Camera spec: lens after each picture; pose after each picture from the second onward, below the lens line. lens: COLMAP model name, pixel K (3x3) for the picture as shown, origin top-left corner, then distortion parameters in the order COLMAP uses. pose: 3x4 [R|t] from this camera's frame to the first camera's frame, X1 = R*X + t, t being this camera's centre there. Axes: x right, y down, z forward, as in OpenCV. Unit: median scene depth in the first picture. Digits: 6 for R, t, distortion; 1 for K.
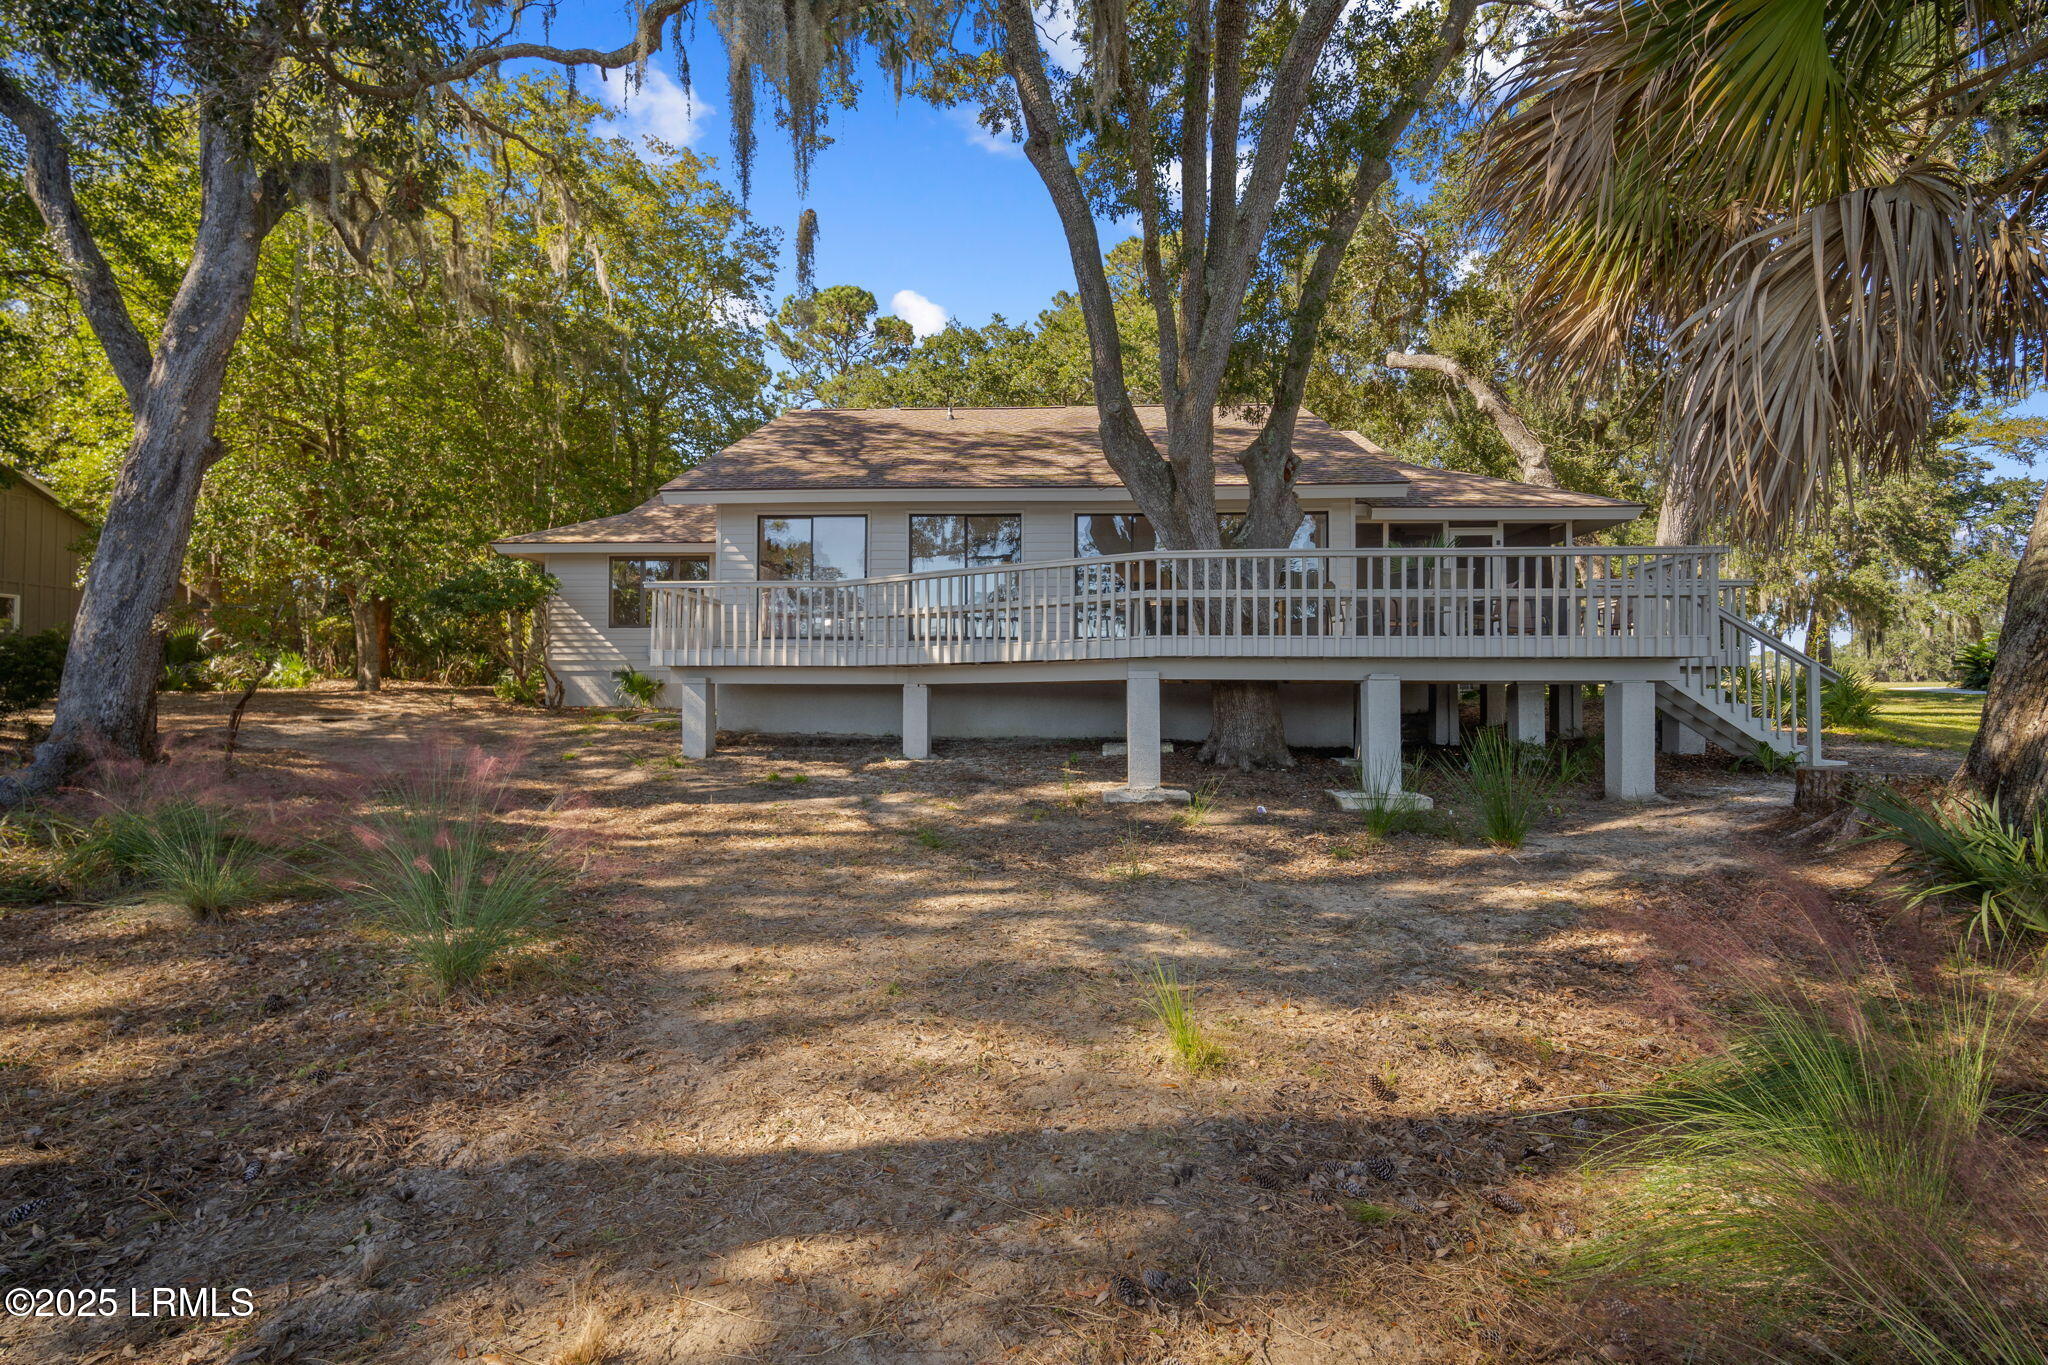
lens RADIAL K [[914.8, 0, 1024.0], [0, 914.8, 682.5], [0, 0, 1]] dist [-0.002287, -0.000265]
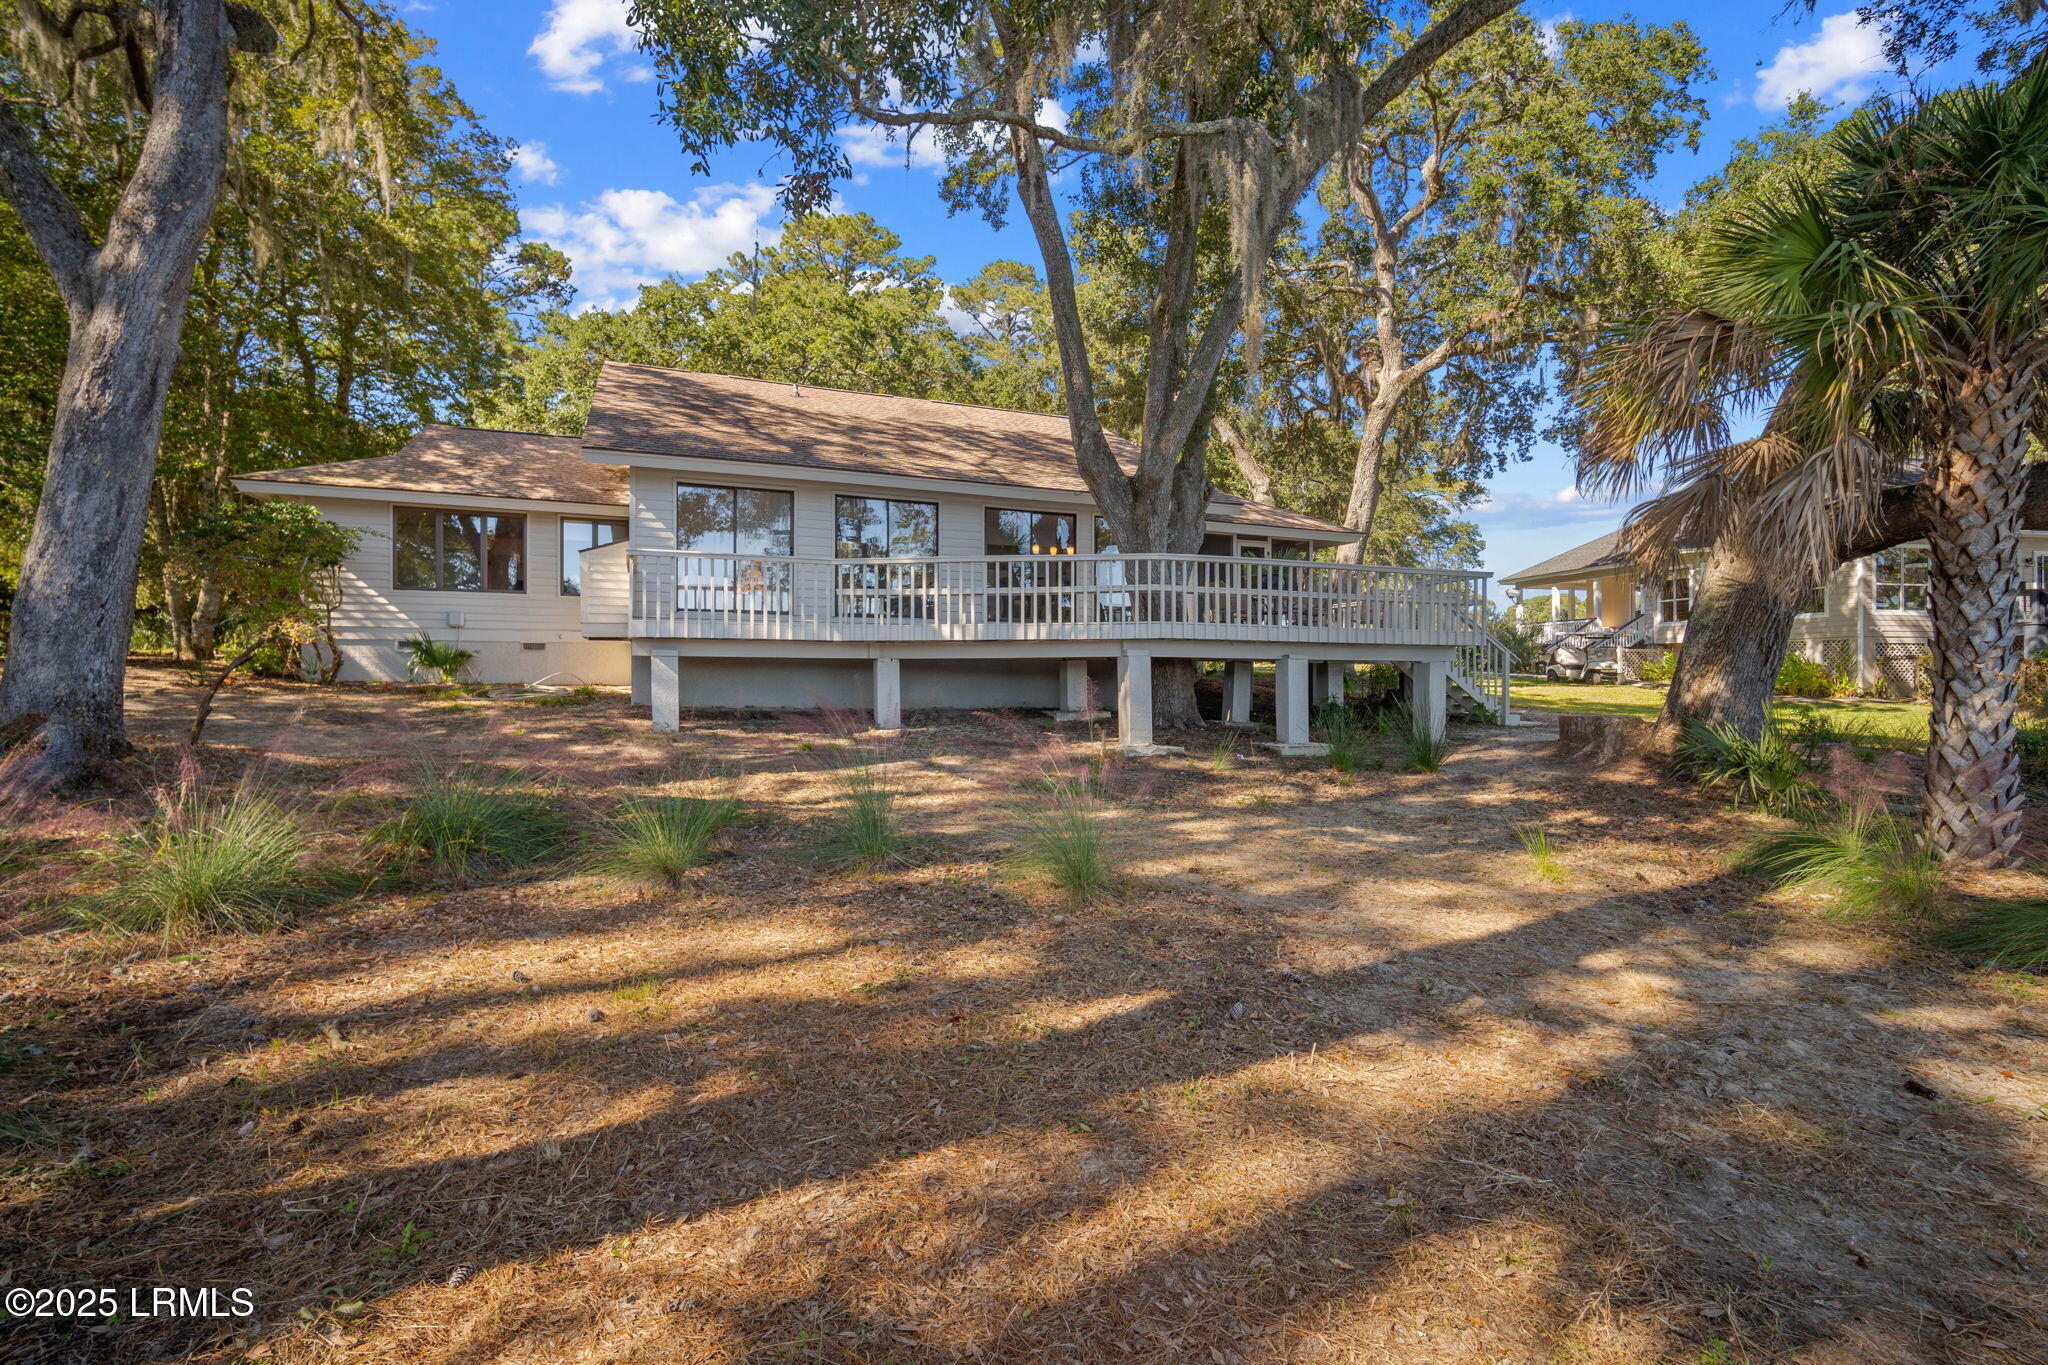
lens RADIAL K [[914.8, 0, 1024.0], [0, 914.8, 682.5], [0, 0, 1]] dist [-0.002287, -0.000265]
pose [[0.906372, -0.000963, 0.422480, -0.425162], [-0.009130, 0.999719, 0.021866, 0.004613], [-0.422383, -0.023676, 0.906108, -0.037886]]
